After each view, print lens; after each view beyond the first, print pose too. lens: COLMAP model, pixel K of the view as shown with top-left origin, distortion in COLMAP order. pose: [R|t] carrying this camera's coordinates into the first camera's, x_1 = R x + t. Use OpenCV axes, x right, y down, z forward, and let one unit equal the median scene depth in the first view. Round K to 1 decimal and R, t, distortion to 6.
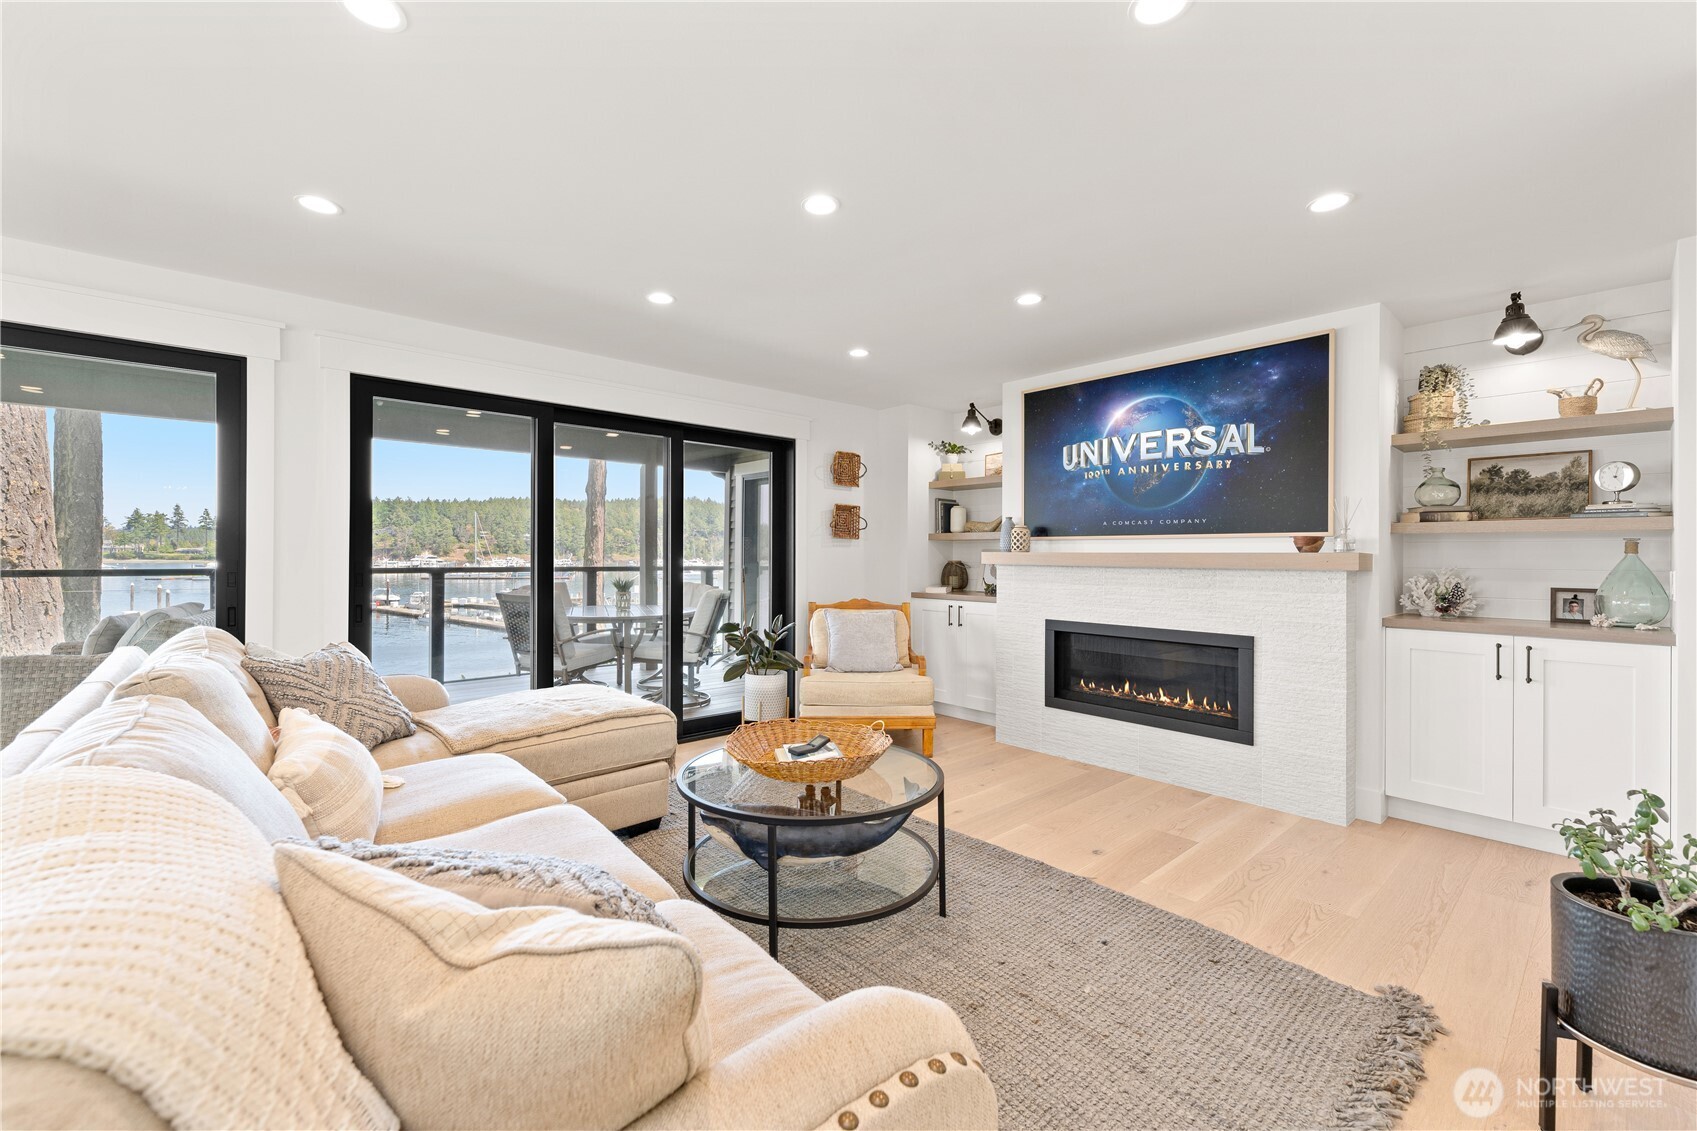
lens RADIAL K [[693.0, 0, 834.2], [0, 693.0, 550.1], [0, 0, 1]] dist [0.006125, -0.003008]
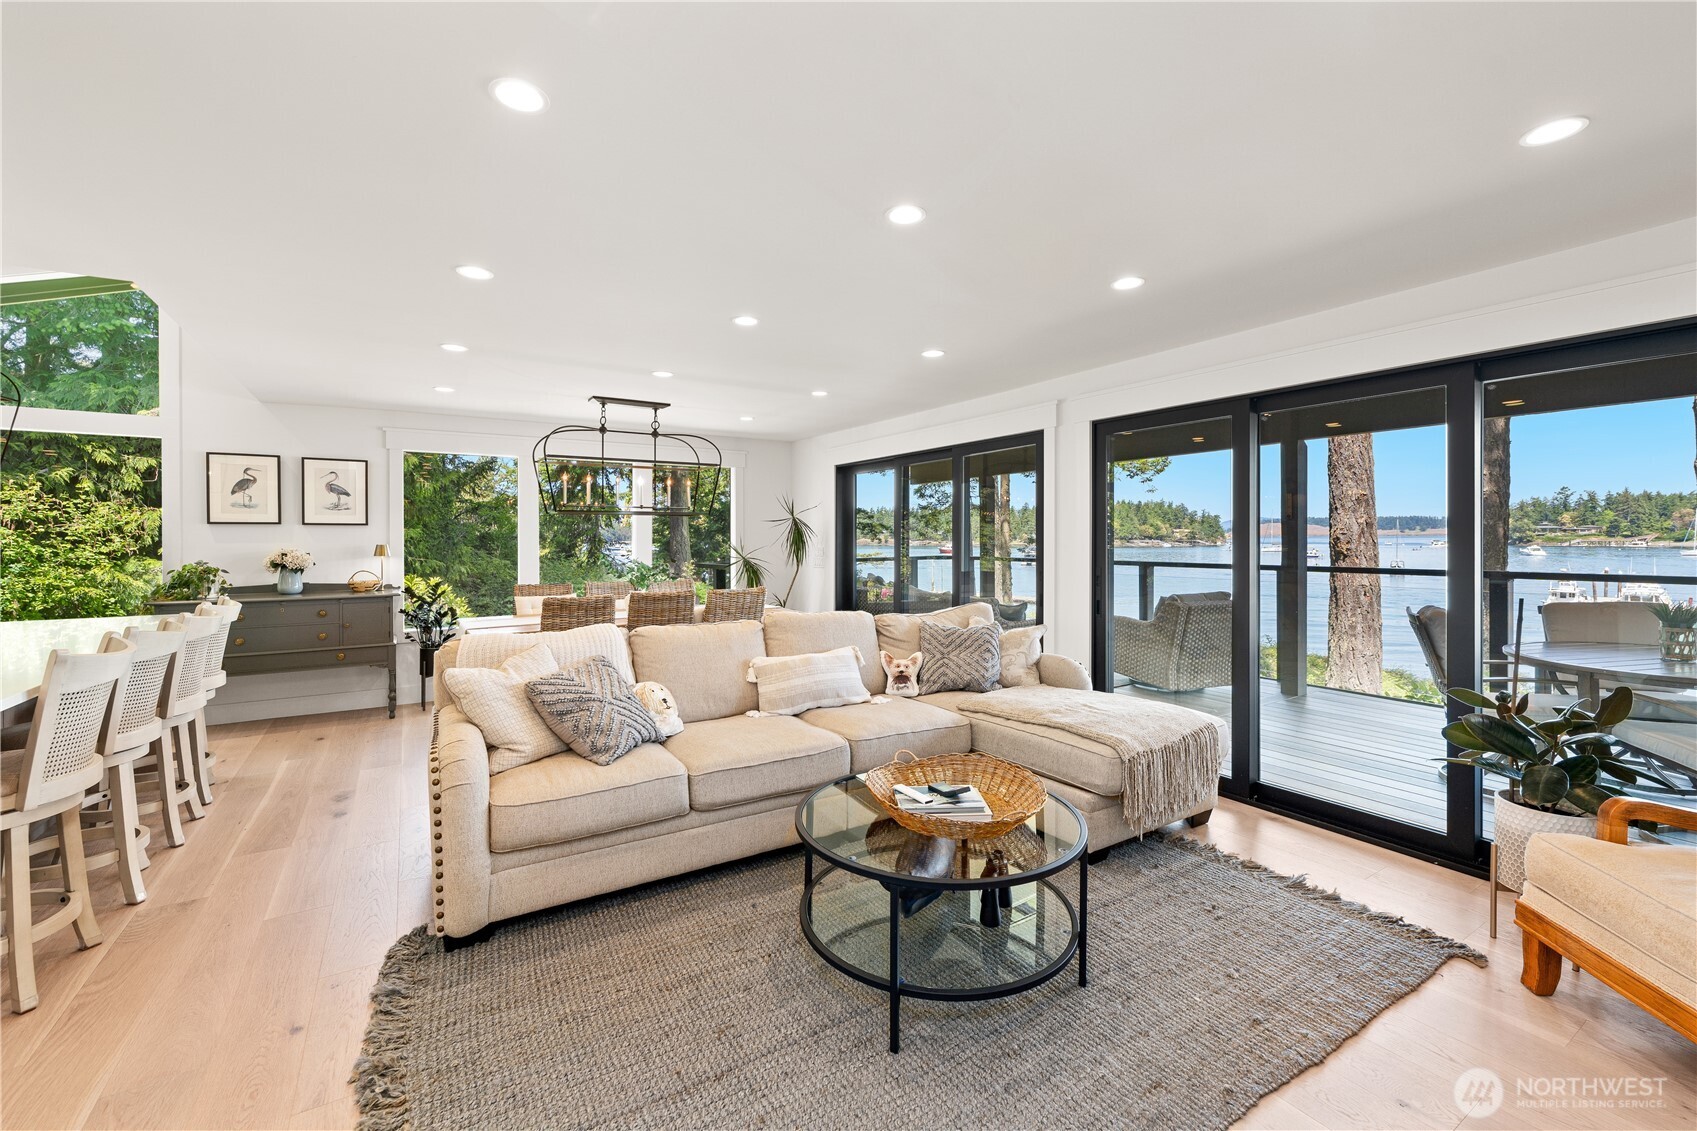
lens RADIAL K [[693.0, 0, 854.2], [0, 693.0, 545.9], [0, 0, 1]] dist [0.006125, -0.003008]
pose [[-0.149991, 0.007067, -0.988662, 0.581343], [0.009972, 0.999934, 0.005635, -0.030011], [0.988637, -0.009014, -0.150052, 0.667279]]
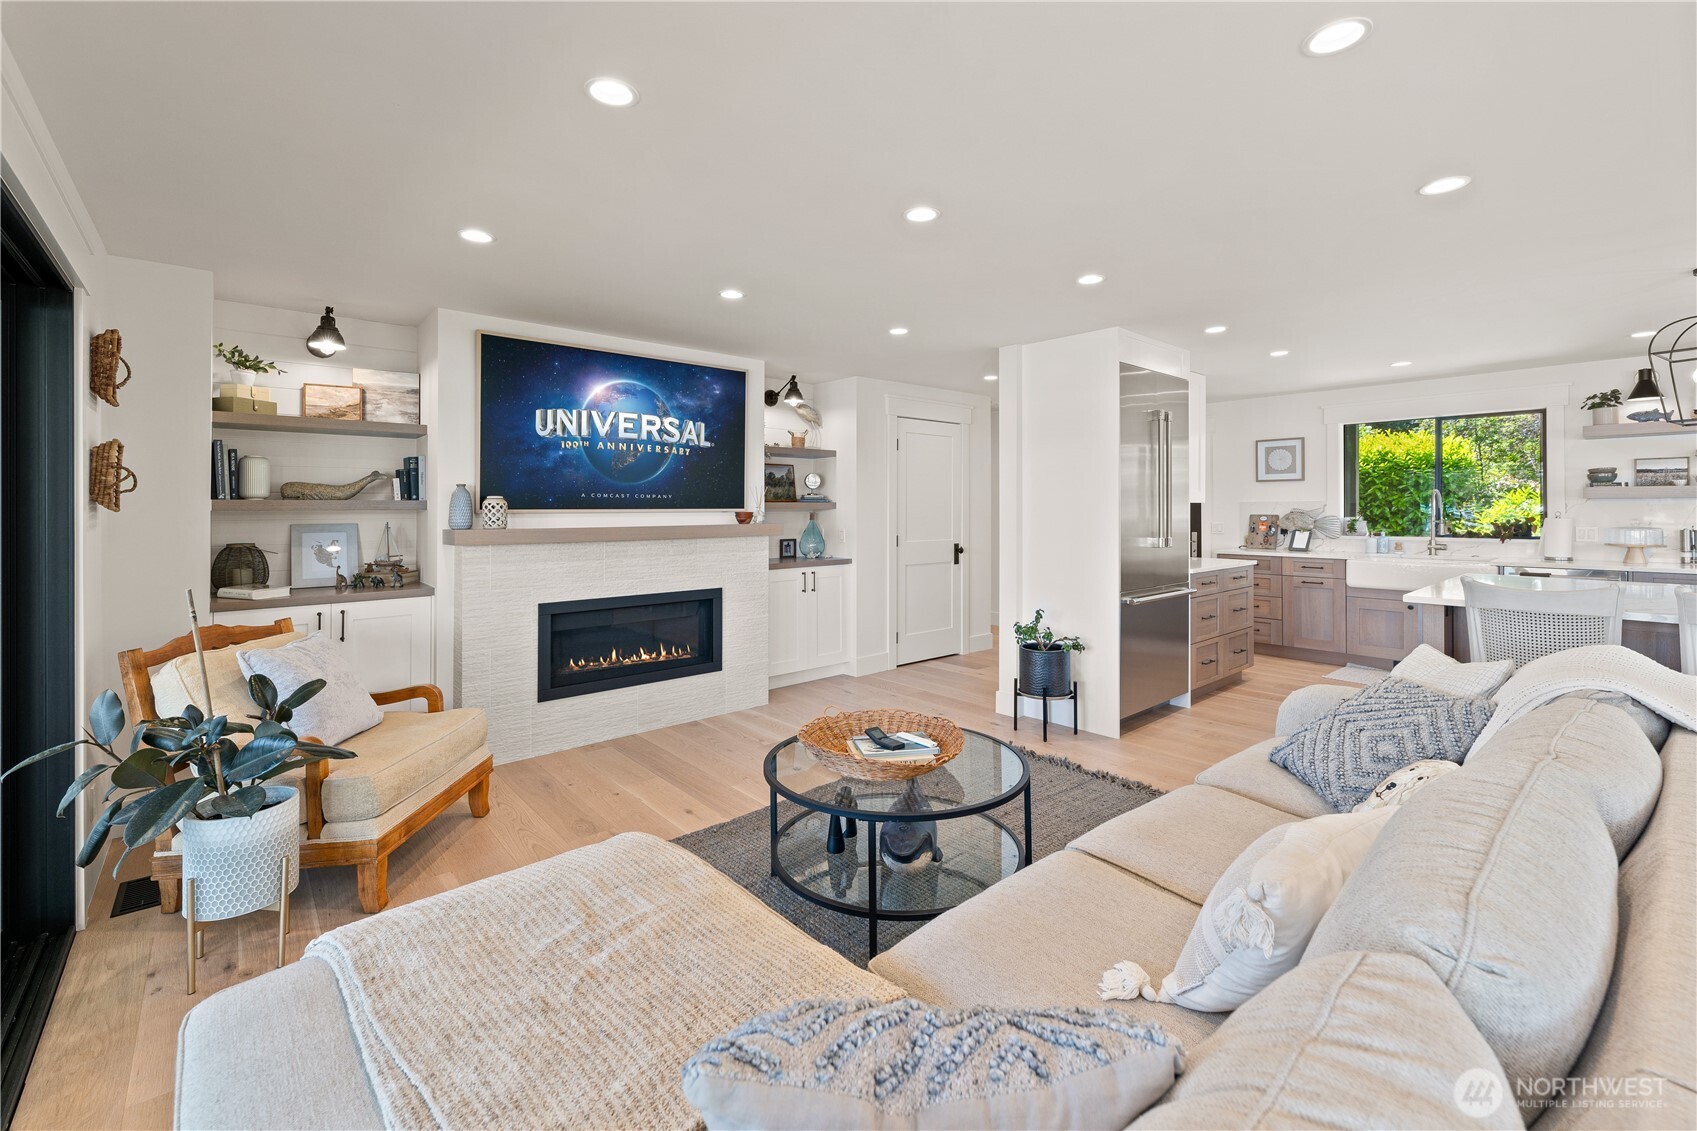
lens RADIAL K [[693.0, 0, 806.3], [0, 693.0, 497.9], [0, 0, 1]] dist [0.006125, -0.003008]
pose [[0.027817, 0.006193, 0.999594, -0.639836], [-0.001689, 0.999980, -0.006149, -0.033845], [-0.999612, -0.001517, 0.027827, 0.724629]]
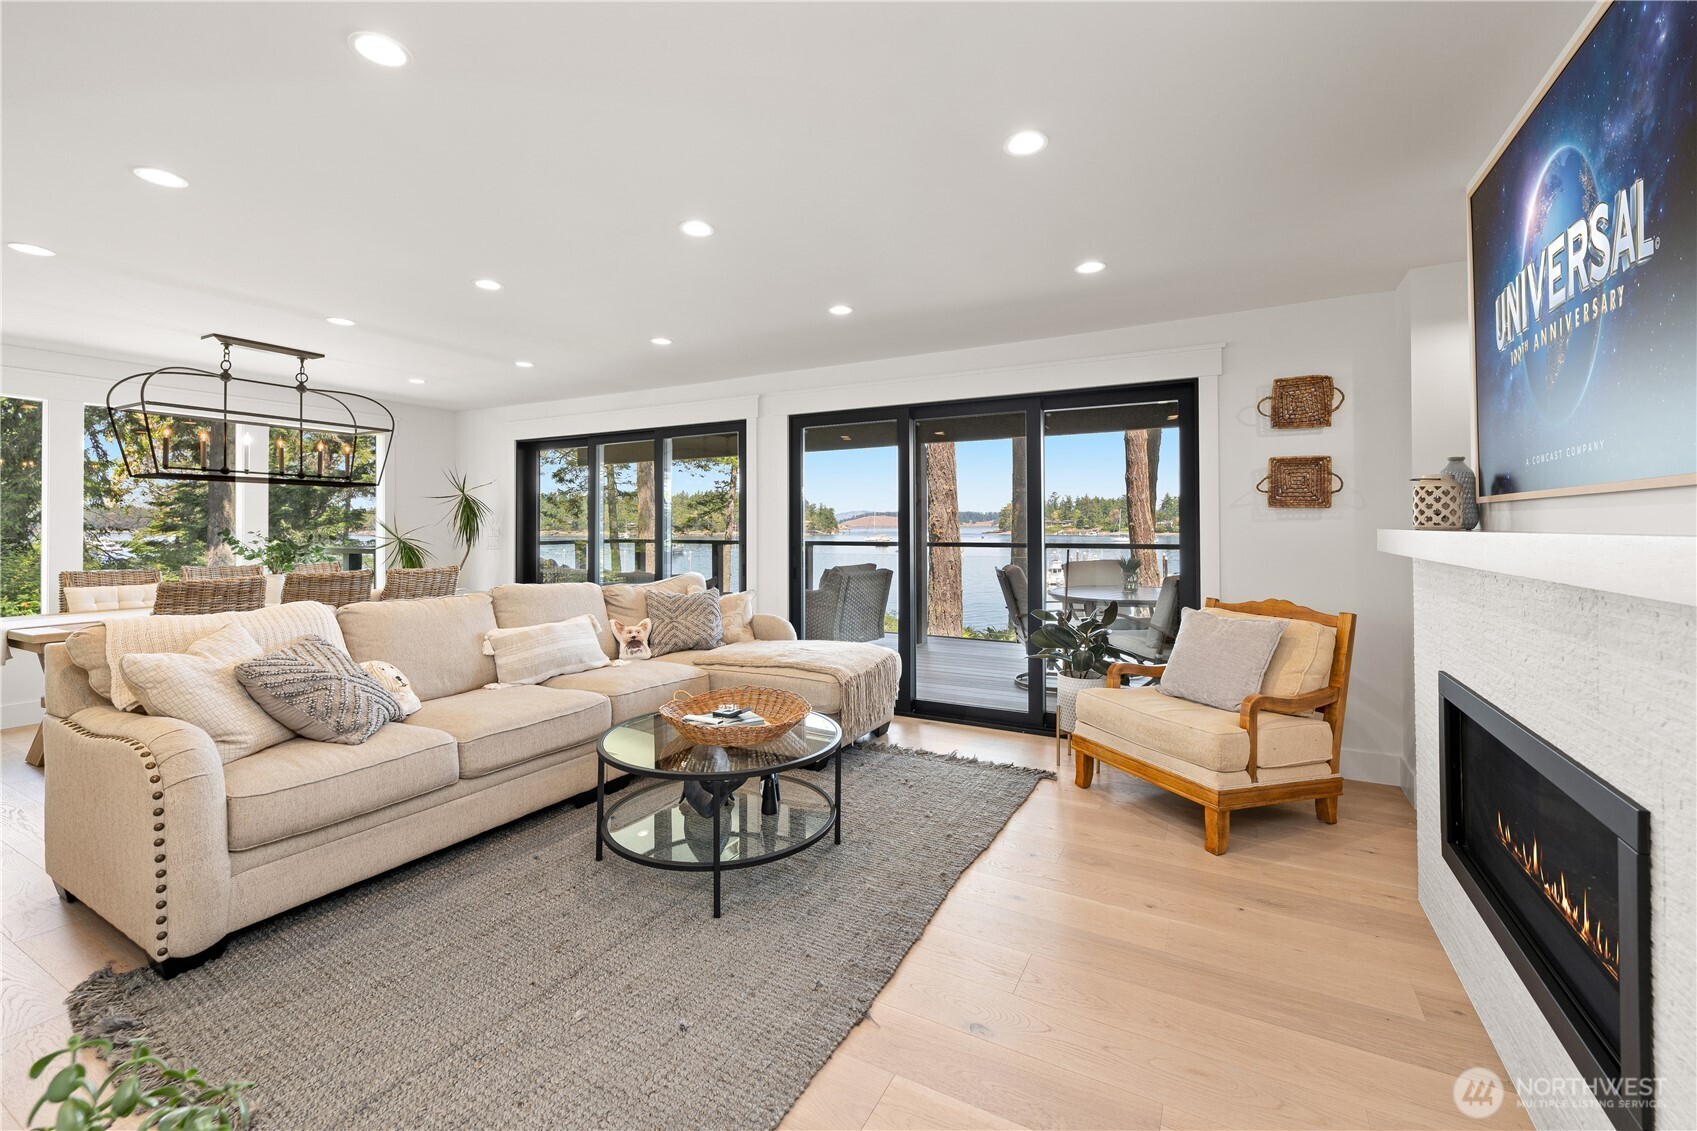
lens RADIAL K [[693.0, 0, 855.2], [0, 693.0, 529.2], [0, 0, 1]] dist [0.006125, -0.003008]
pose [[0.356508, -0.002384, -0.934289, 0.695846], [0.009238, 0.999957, 0.000973, -0.005247], [0.934247, -0.008978, 0.356514, 0.521720]]
